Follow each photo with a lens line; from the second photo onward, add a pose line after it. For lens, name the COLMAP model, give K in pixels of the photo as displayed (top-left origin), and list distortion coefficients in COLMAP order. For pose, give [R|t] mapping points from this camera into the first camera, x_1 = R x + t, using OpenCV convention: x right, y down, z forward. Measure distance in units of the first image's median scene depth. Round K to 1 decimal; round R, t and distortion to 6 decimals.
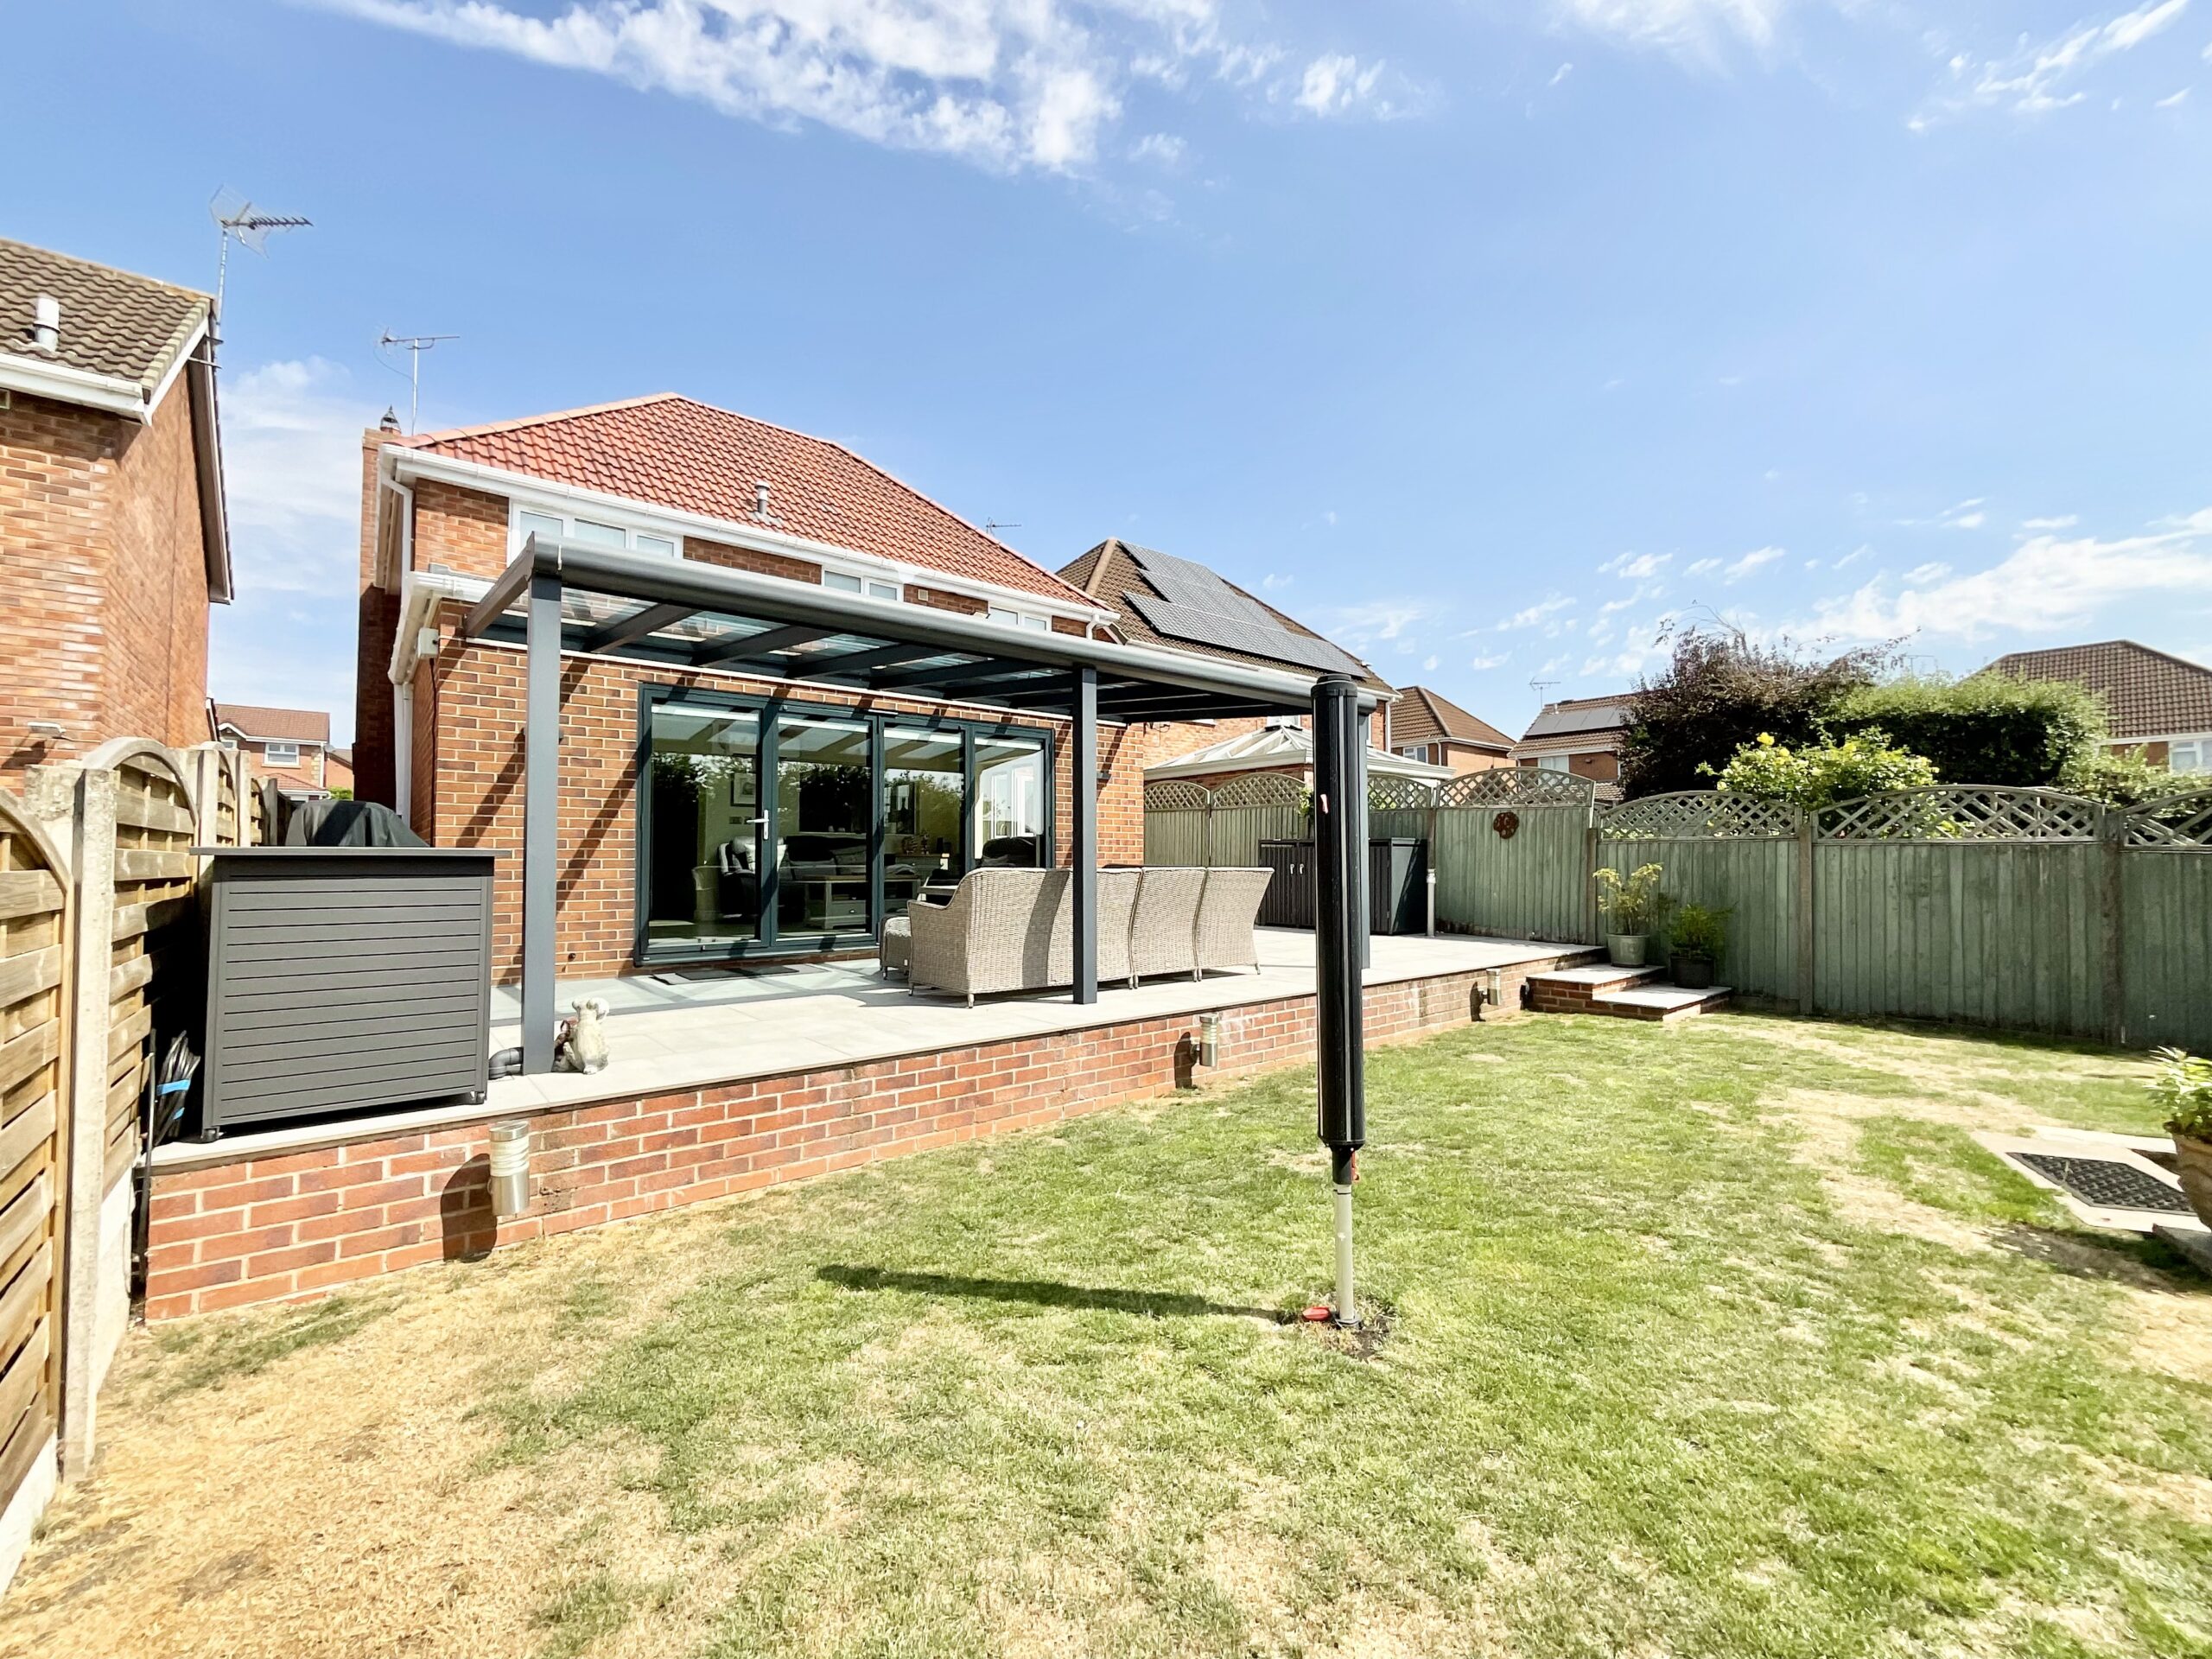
lens RADIAL K [[895.3, 0, 1106.0], [0, 895.3, 829.5], [0, 0, 1]] dist [0.002109, -0.003765]
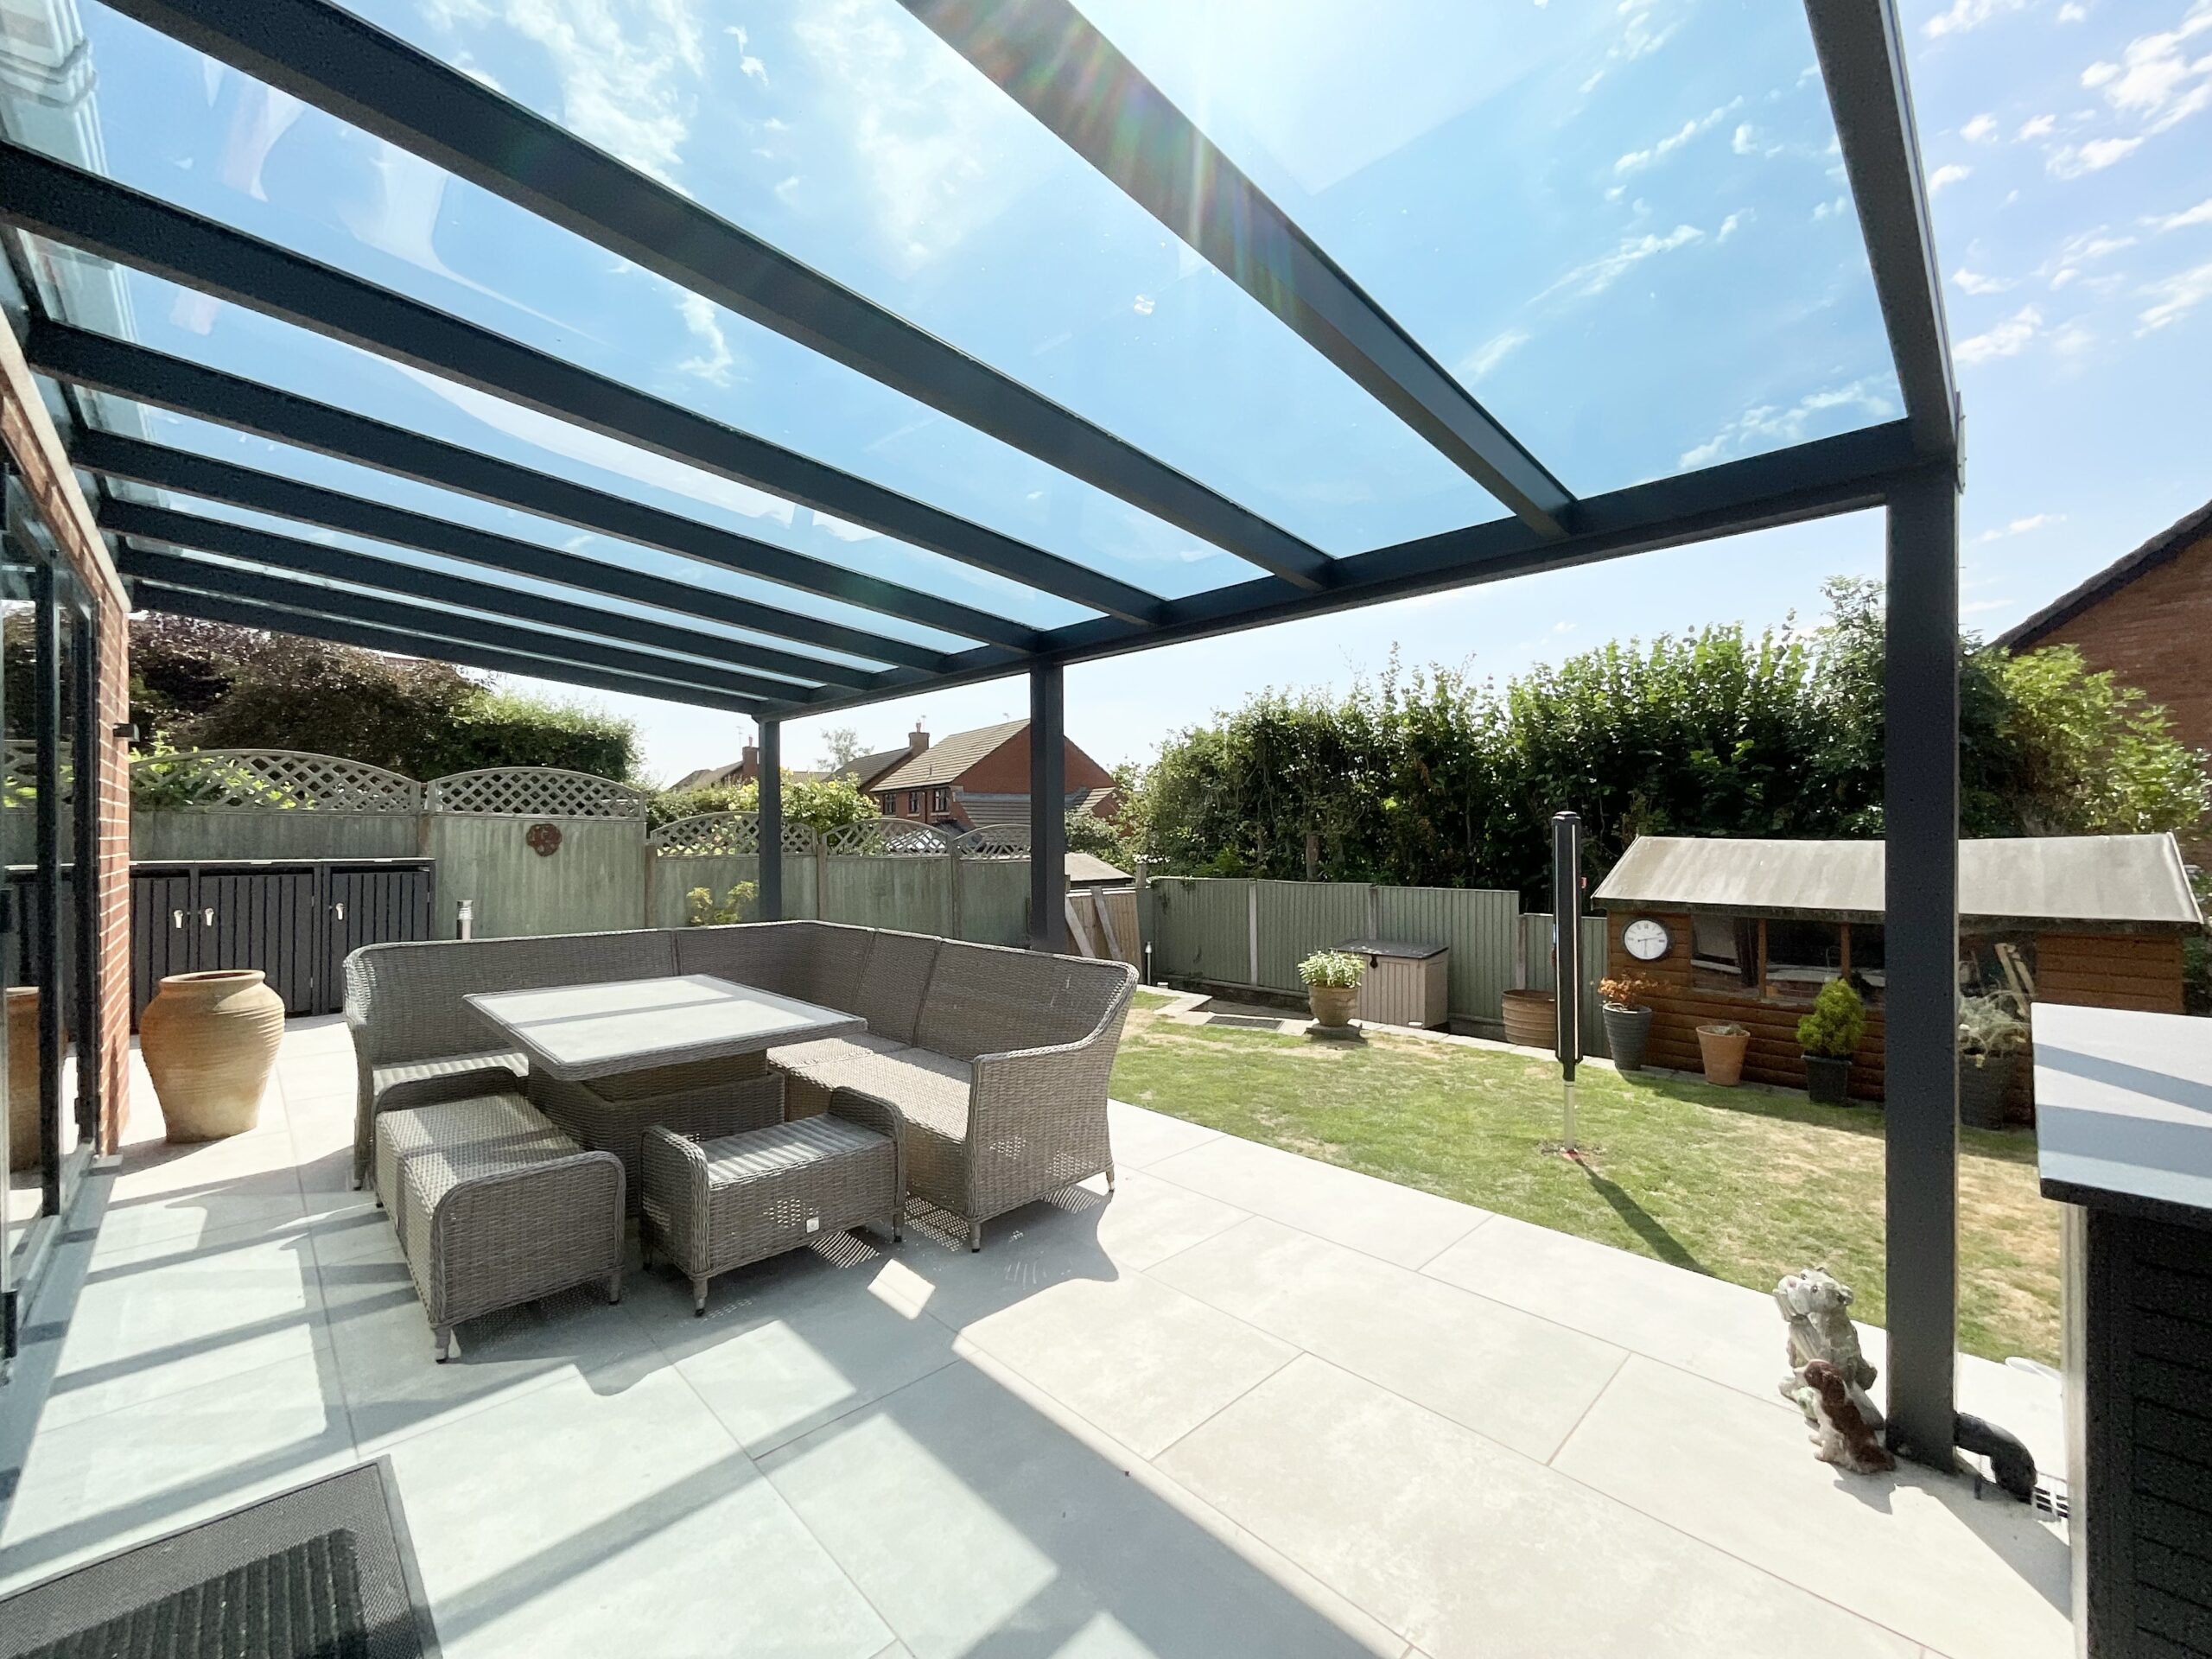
lens RADIAL K [[895.3, 0, 1106.0], [0, 895.3, 829.5], [0, 0, 1]] dist [0.002109, -0.003765]
pose [[-0.082353, 0.002131, 0.996601, -0.545784], [-0.030238, 0.999532, -0.004636, -0.034945], [-0.996144, -0.030517, -0.082250, 0.754228]]
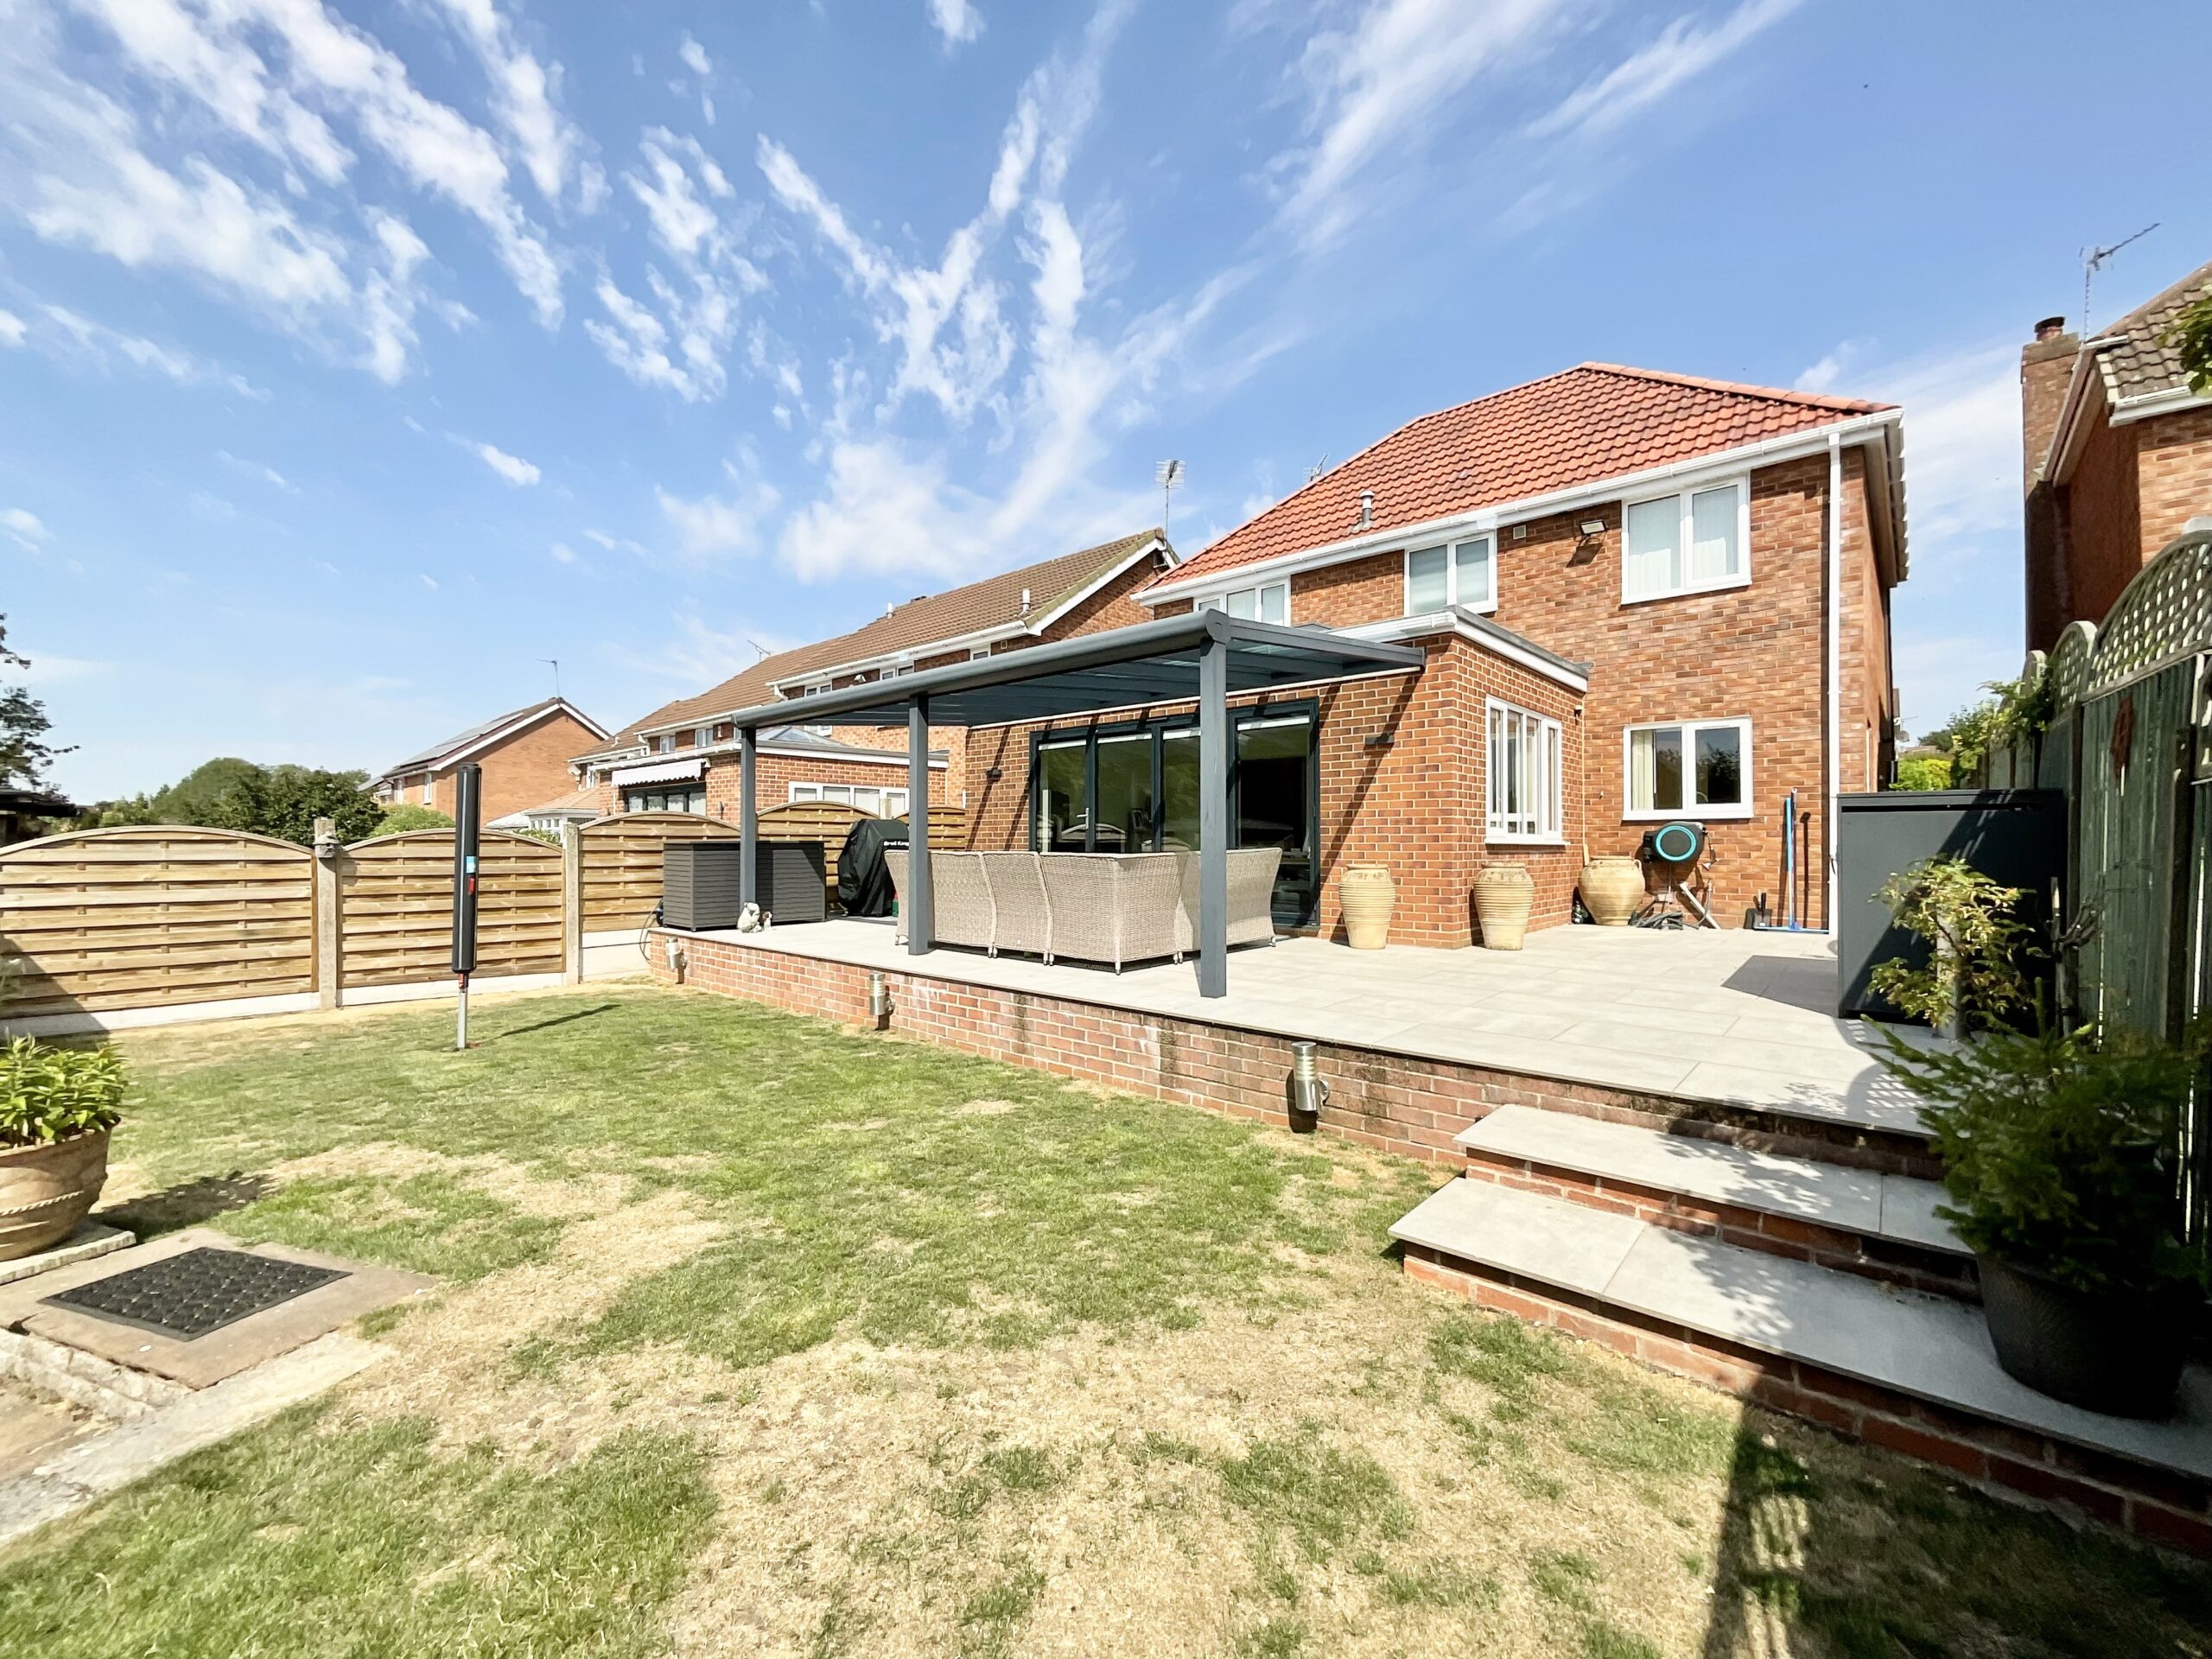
lens RADIAL K [[895.3, 0, 1106.0], [0, 895.3, 829.5], [0, 0, 1]] dist [0.002109, -0.003765]
pose [[0.140855, -0.016098, -0.989899, 0.955960], [0.033623, 0.999369, -0.011467, 0.026933], [0.989459, -0.031668, 0.141307, 0.802098]]
